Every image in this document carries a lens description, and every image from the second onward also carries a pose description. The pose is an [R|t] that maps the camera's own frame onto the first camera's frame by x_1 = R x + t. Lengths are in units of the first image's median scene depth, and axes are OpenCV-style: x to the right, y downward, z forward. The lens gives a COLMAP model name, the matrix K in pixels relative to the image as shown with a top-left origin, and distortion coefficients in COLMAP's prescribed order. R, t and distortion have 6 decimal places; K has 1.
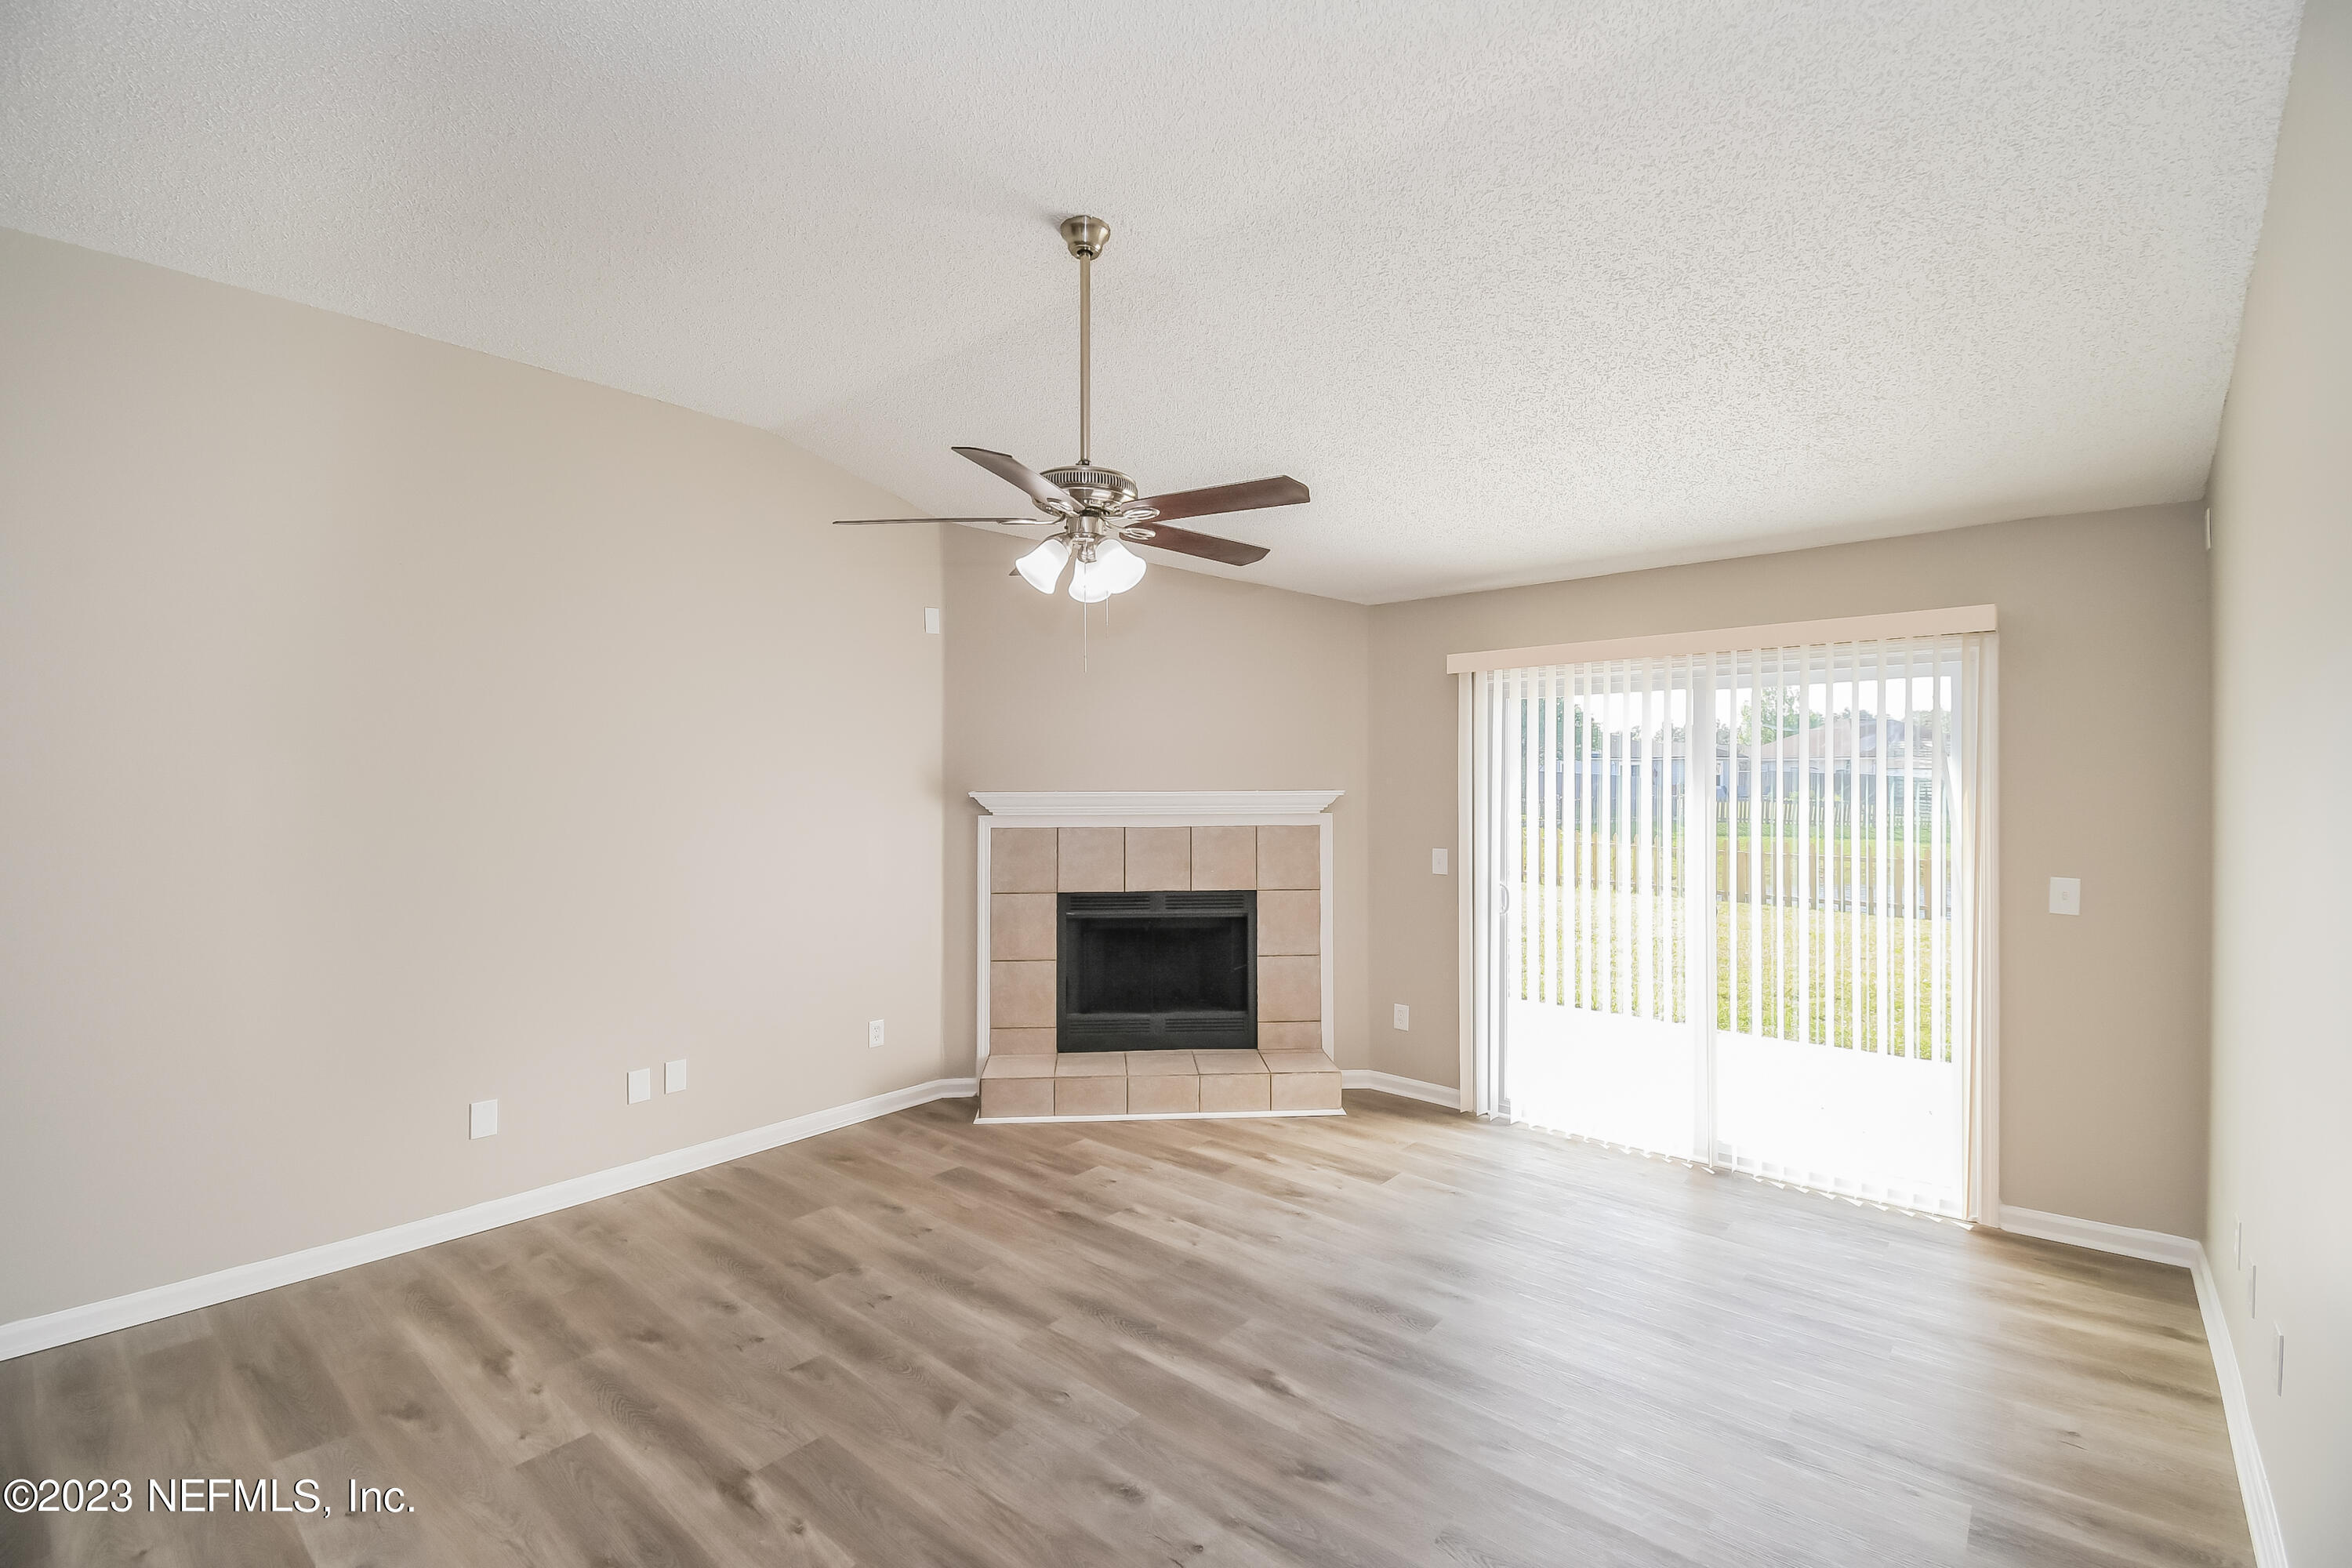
lens RADIAL K [[1073.1, 0, 1174.9], [0, 1073.1, 772.3], [0, 0, 1]] dist [0.007104, -0.005581]
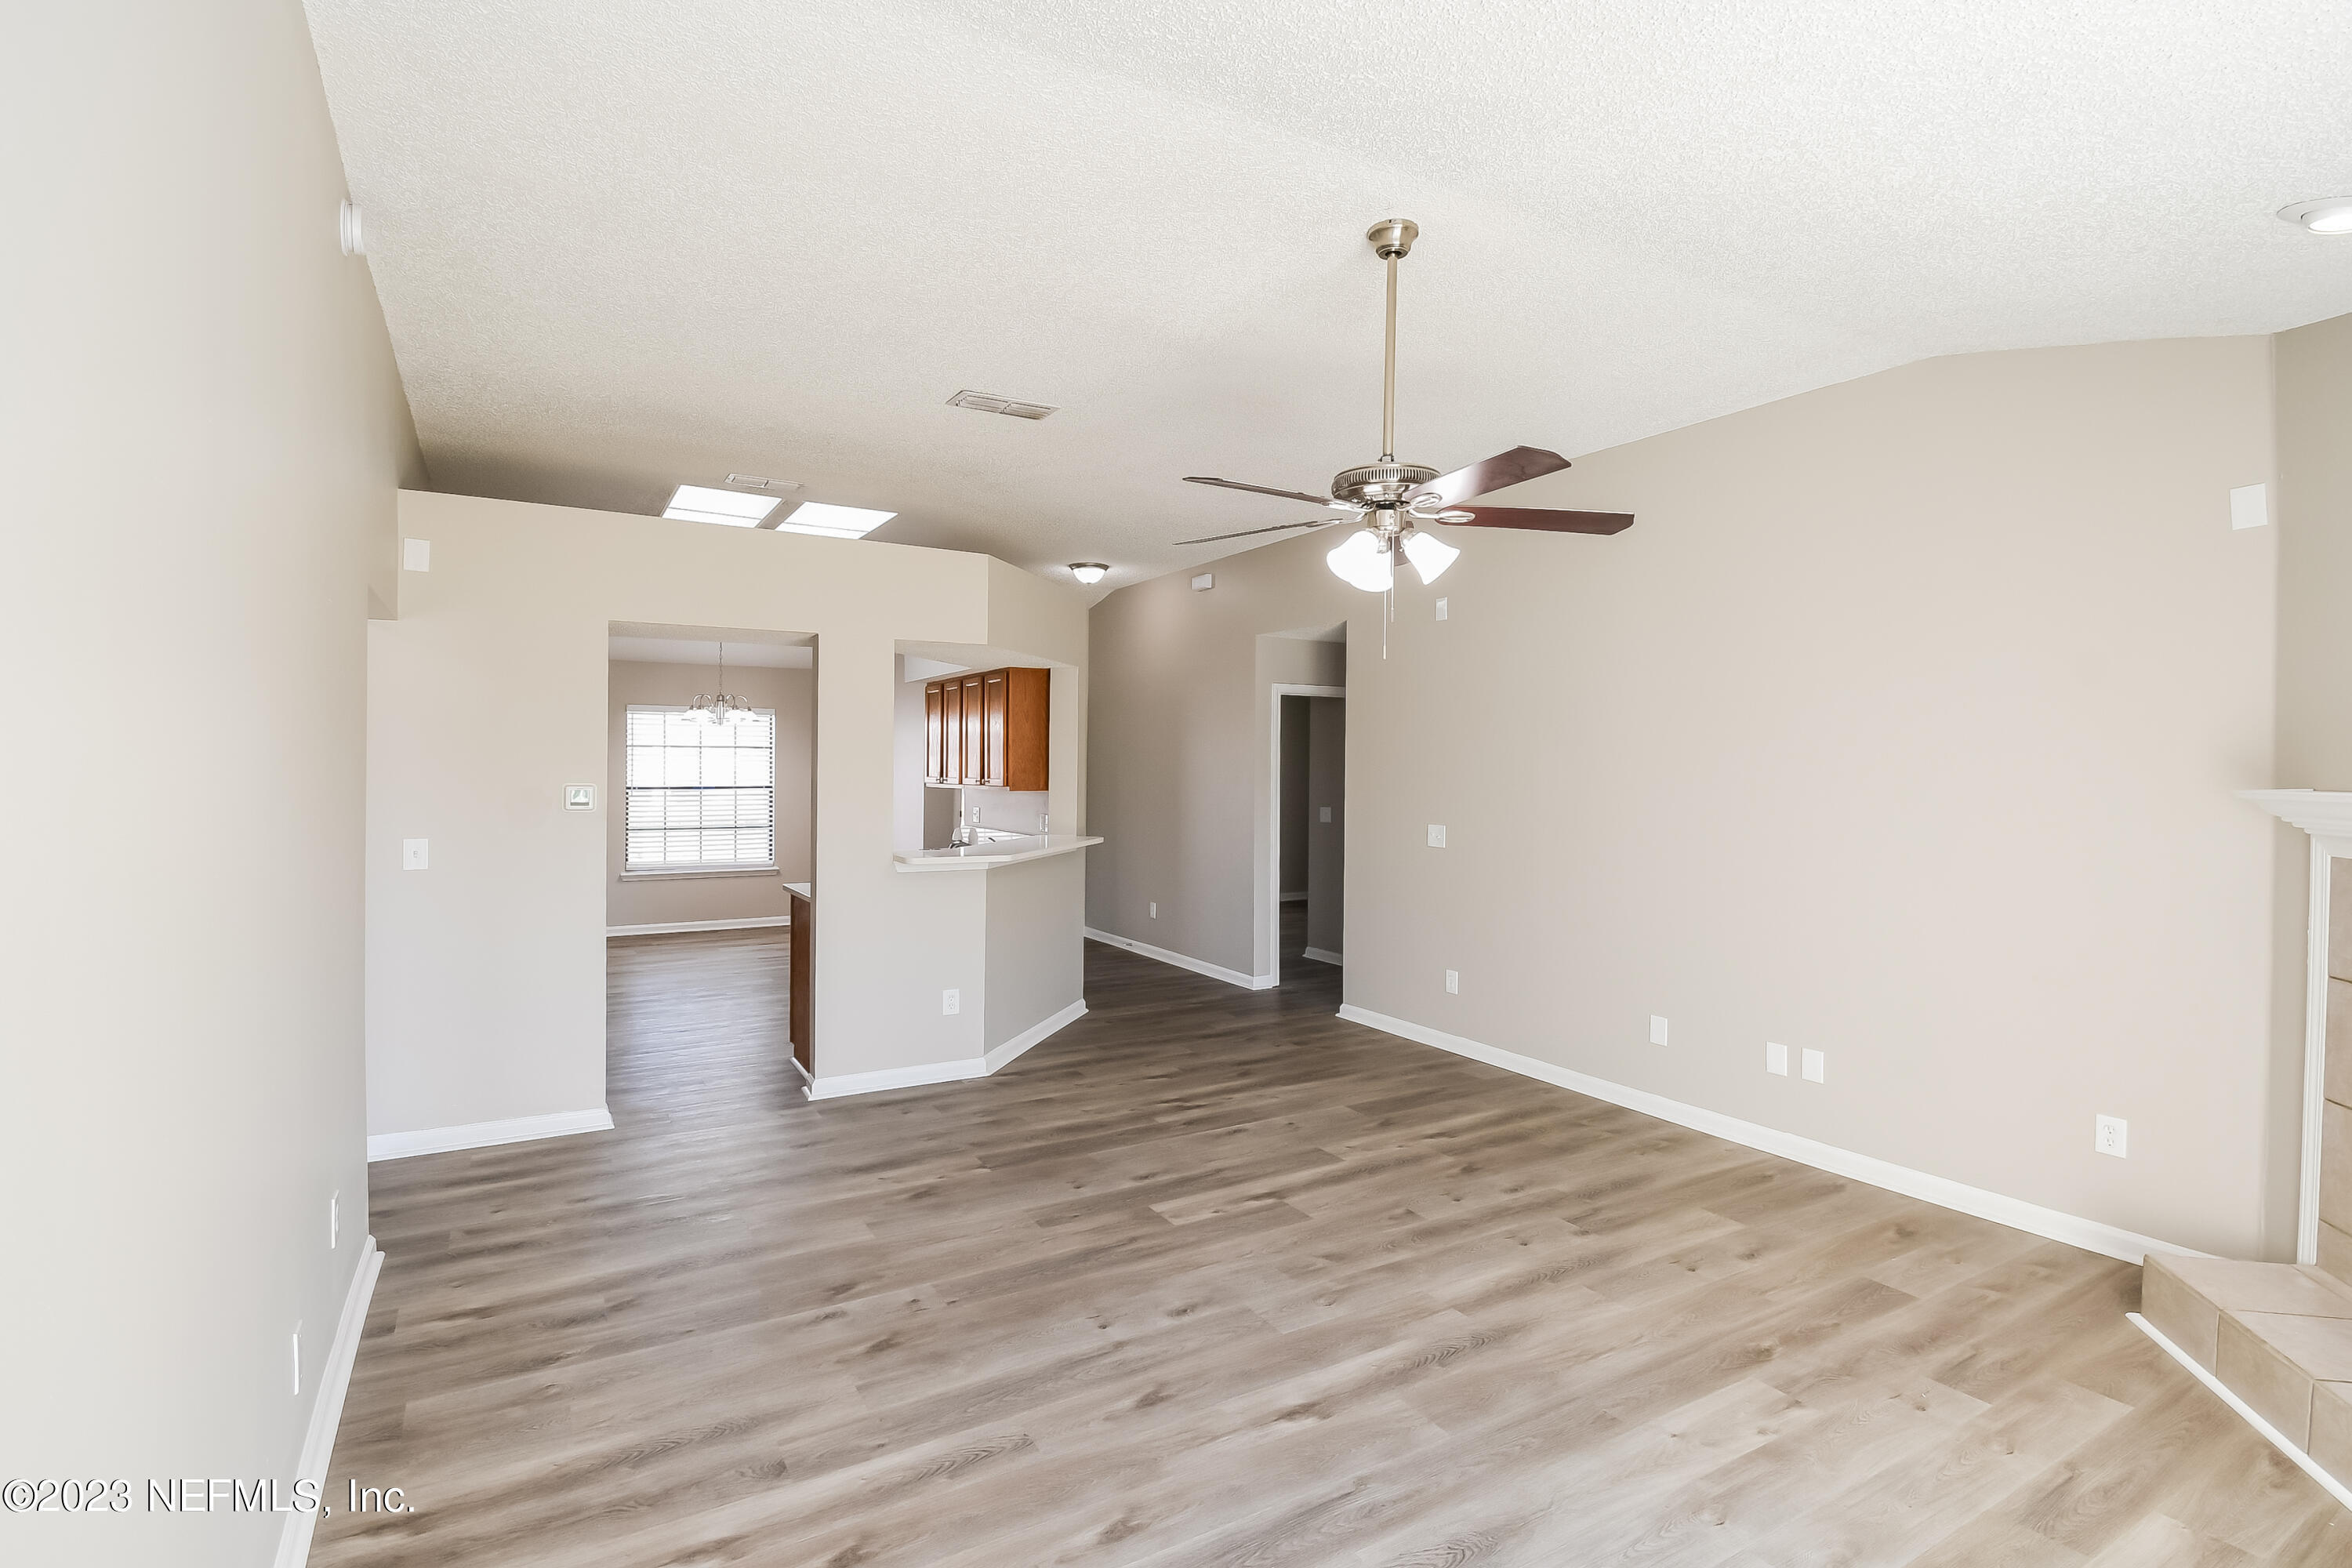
lens RADIAL K [[1073.1, 0, 1135.8], [0, 1073.1, 769.6], [0, 0, 1]] dist [0.007104, -0.005581]
pose [[-0.349045, 0.001173, -0.937105, 0.643616], [-0.002996, 0.999993, 0.002368, 0.026042], [0.937101, 0.003634, -0.349039, 0.786334]]
